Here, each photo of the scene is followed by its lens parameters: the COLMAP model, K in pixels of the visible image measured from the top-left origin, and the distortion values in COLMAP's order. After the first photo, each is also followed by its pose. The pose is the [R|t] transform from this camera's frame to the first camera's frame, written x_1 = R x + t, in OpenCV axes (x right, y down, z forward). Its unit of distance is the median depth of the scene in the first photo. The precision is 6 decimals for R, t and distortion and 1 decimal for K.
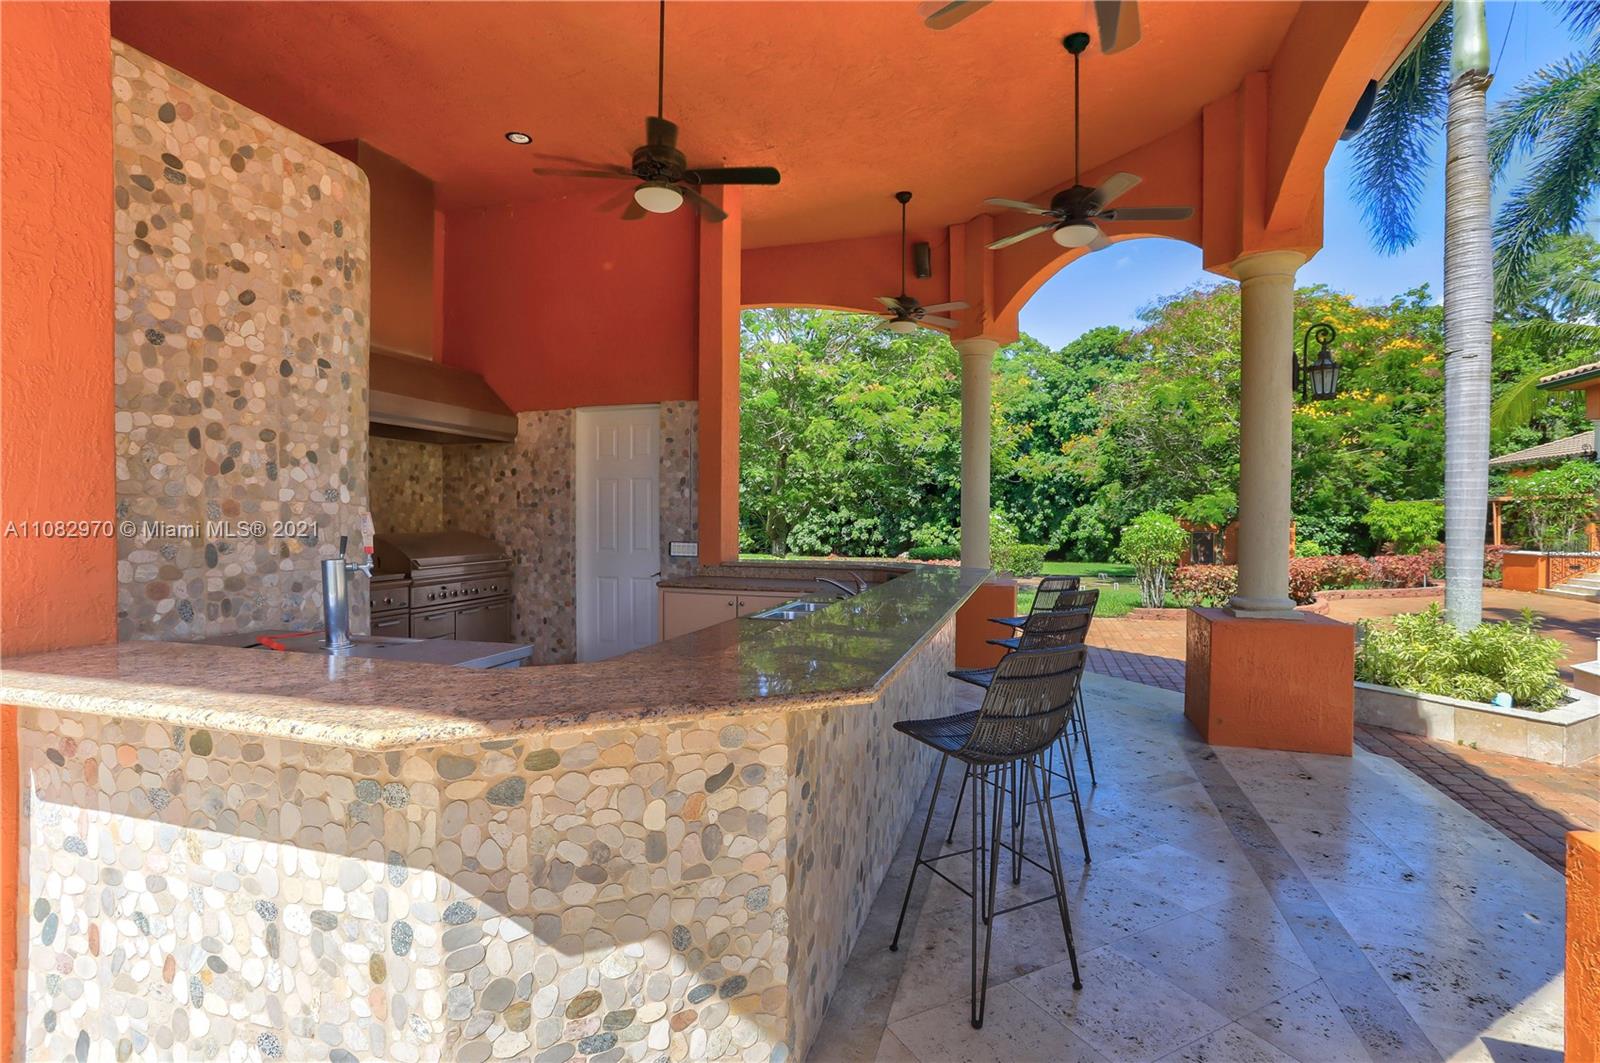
lens RADIAL K [[771.2, 0, 797.3], [0, 771.2, 534.7], [0, 0, 1]] dist [-0.037126, 0.015685]
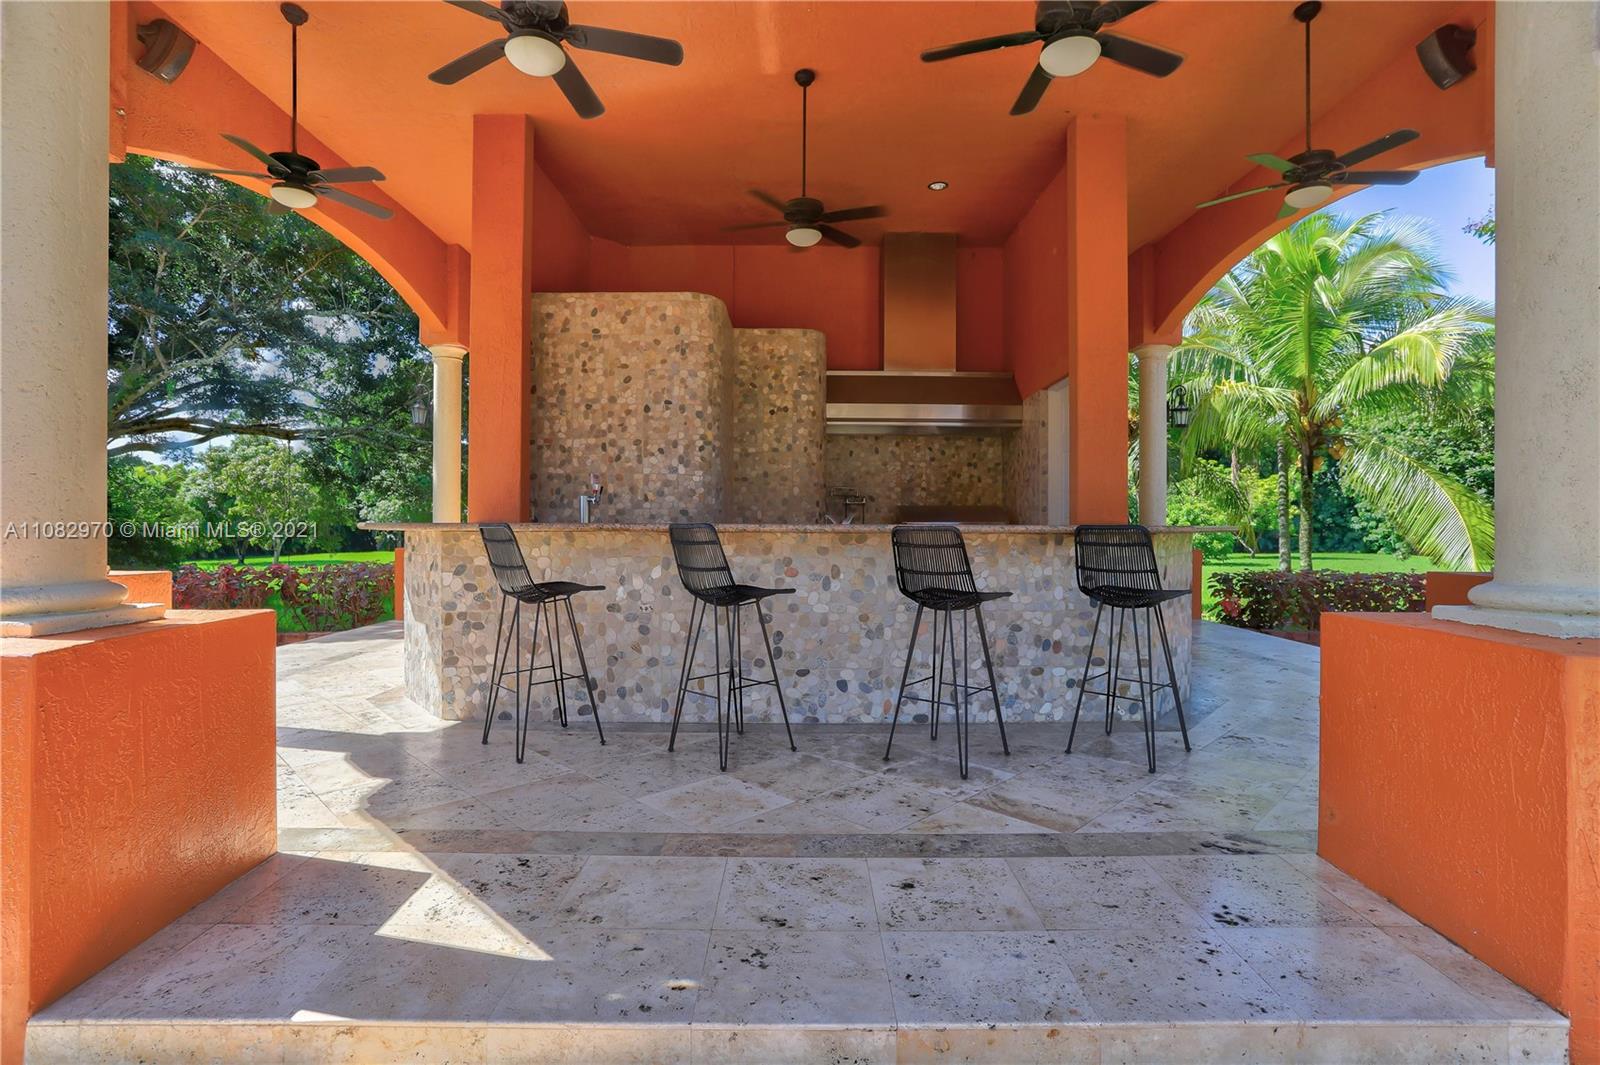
lens RADIAL K [[771.2, 0, 782.3], [0, 771.2, 522.7], [0, 0, 1]] dist [-0.037126, 0.015685]
pose [[0.277755, -0.006998, -0.960626, 1.415960], [-0.024817, 0.999587, -0.014457, 0.108314], [0.960331, 0.027855, 0.277467, 0.784572]]
